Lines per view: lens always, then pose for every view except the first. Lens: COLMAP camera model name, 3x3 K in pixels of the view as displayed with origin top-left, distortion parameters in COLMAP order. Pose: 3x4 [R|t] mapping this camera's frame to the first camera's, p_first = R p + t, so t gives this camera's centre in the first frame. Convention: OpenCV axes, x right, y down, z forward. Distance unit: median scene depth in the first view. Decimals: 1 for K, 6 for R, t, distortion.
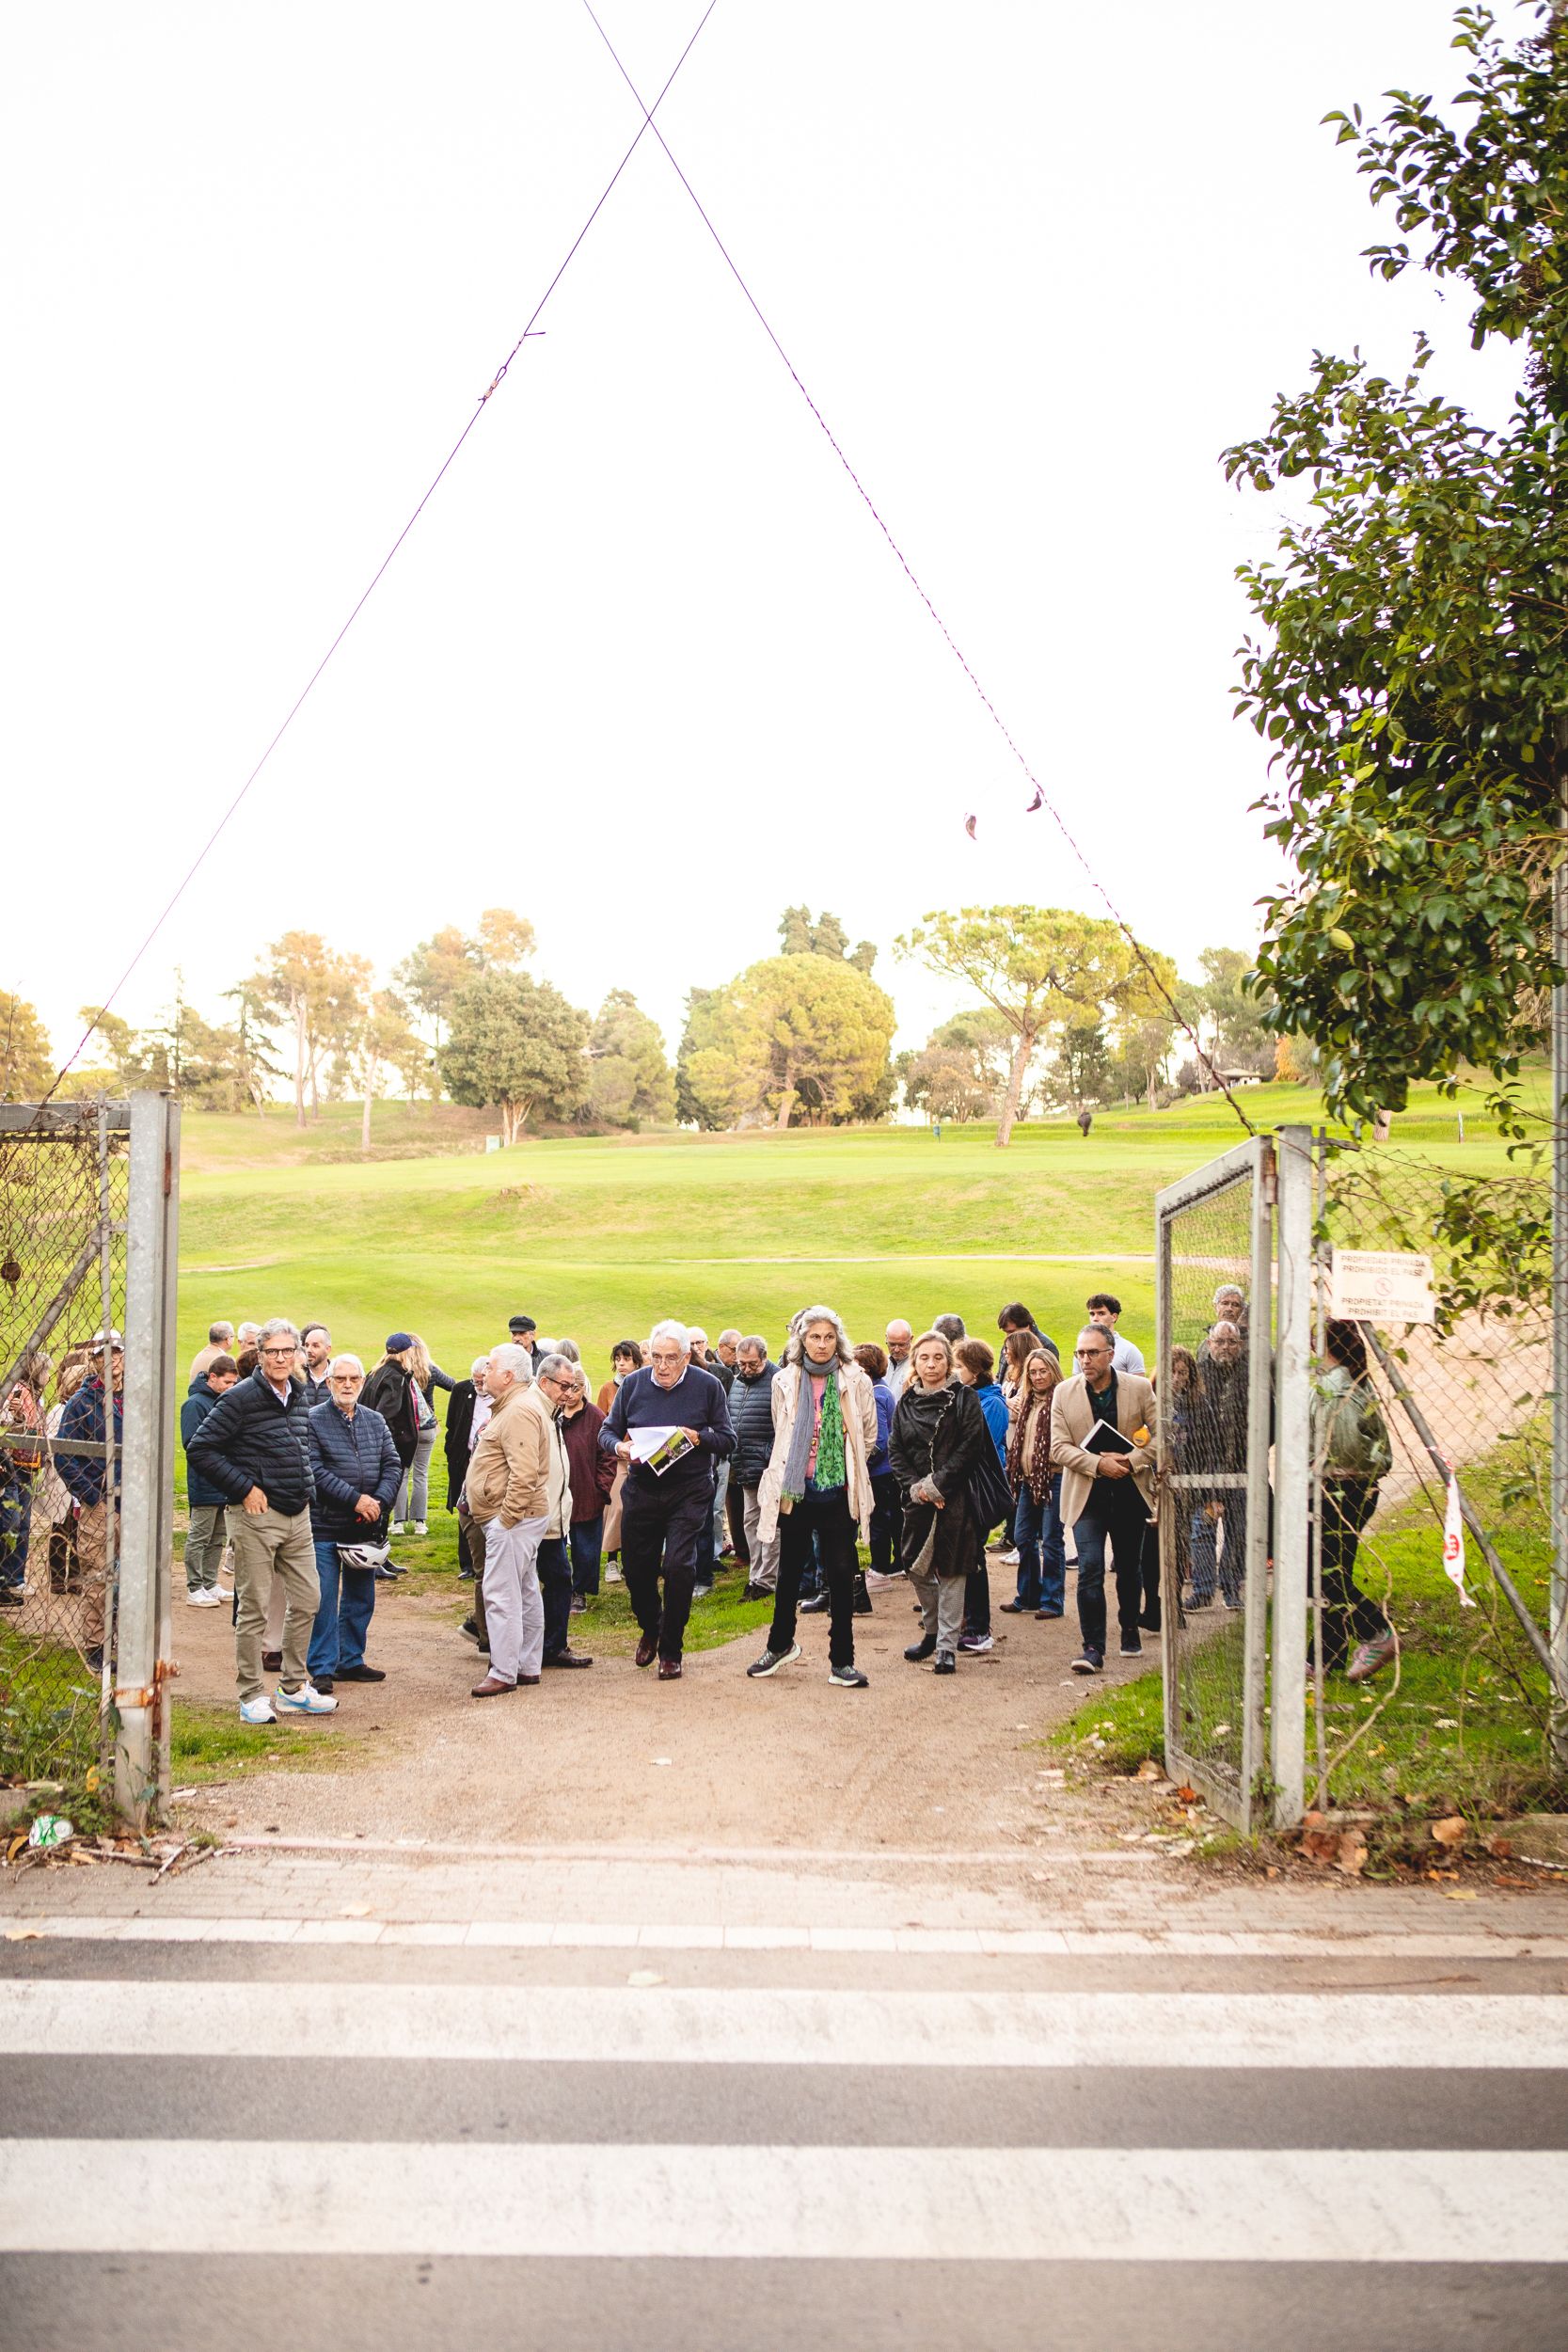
lens RADIAL K [[4002.5, 0, 784.0], [0, 4002.5, 1176.0], [0, 0, 1]] dist [0.060100, 0.135017]
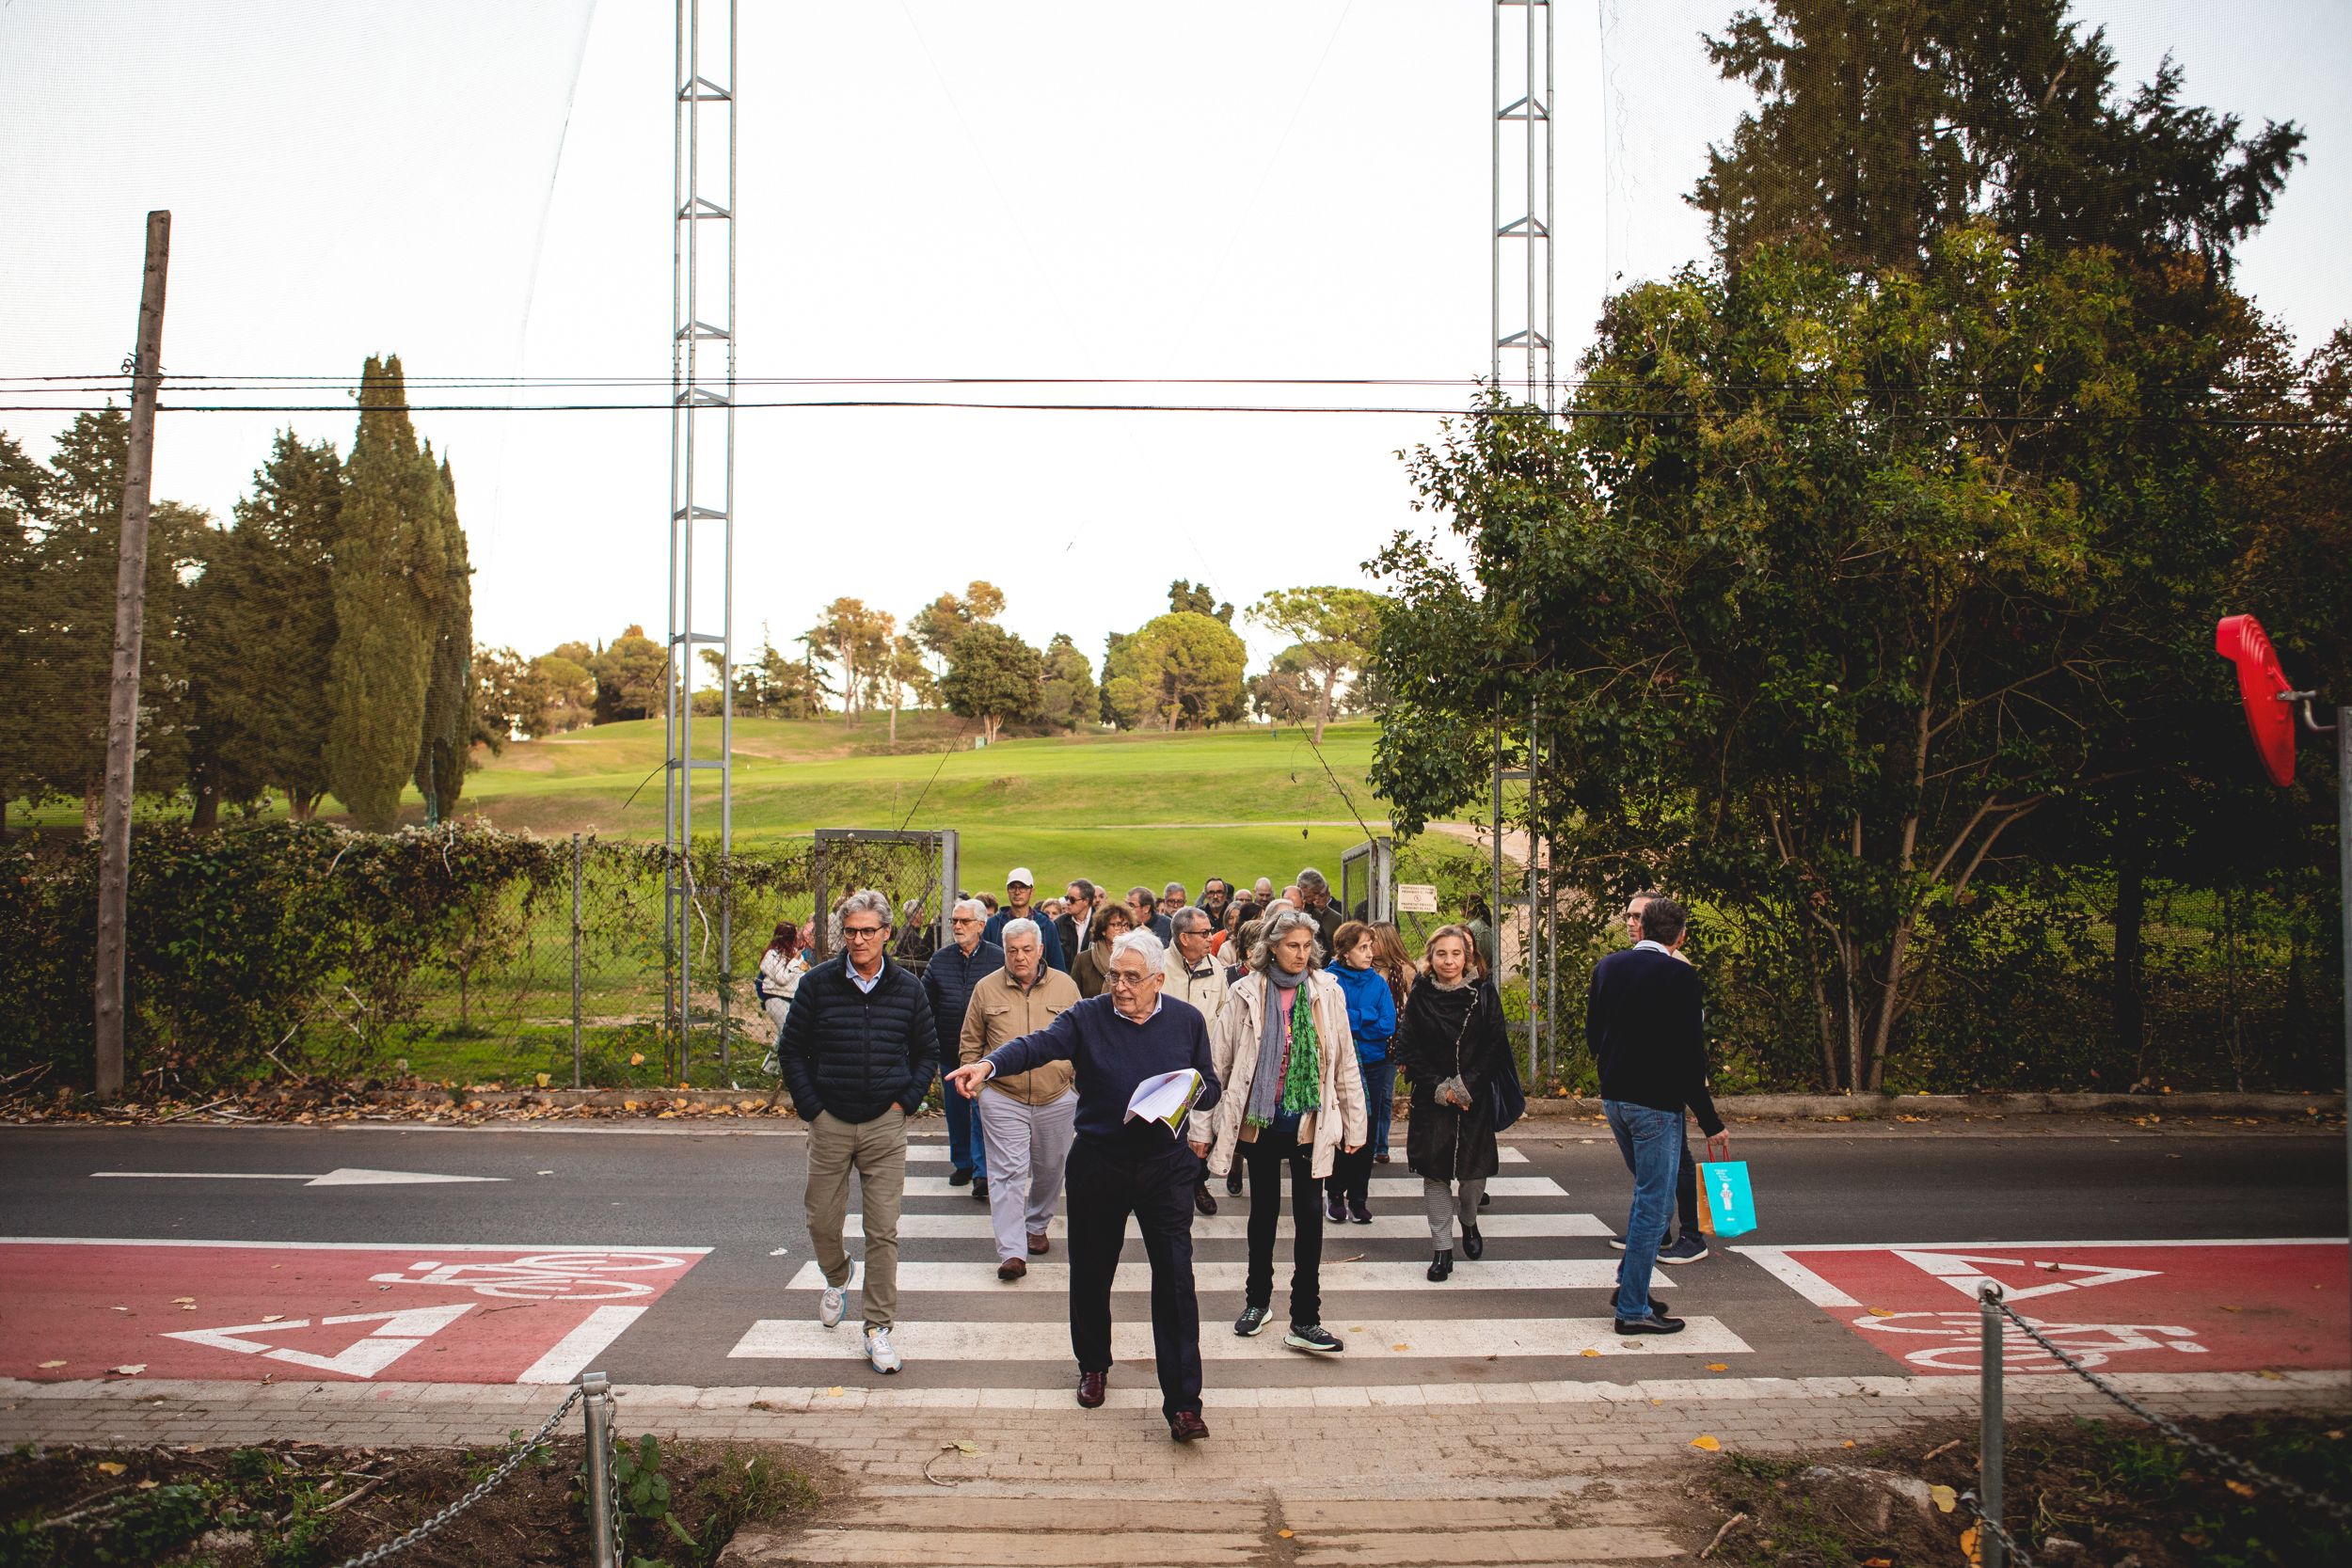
lens RADIAL K [[3878.1, 0, 1176.0], [0, 3878.1, 784.0], [0, 0, 1]] dist [-0.018383, 1.232293]
pose [[0.999955, -0.008207, 0.004704, -0.005863], [0.008049, 0.999432, 0.032716, -0.038467], [-0.004969, -0.032677, 0.999454, -0.449355]]
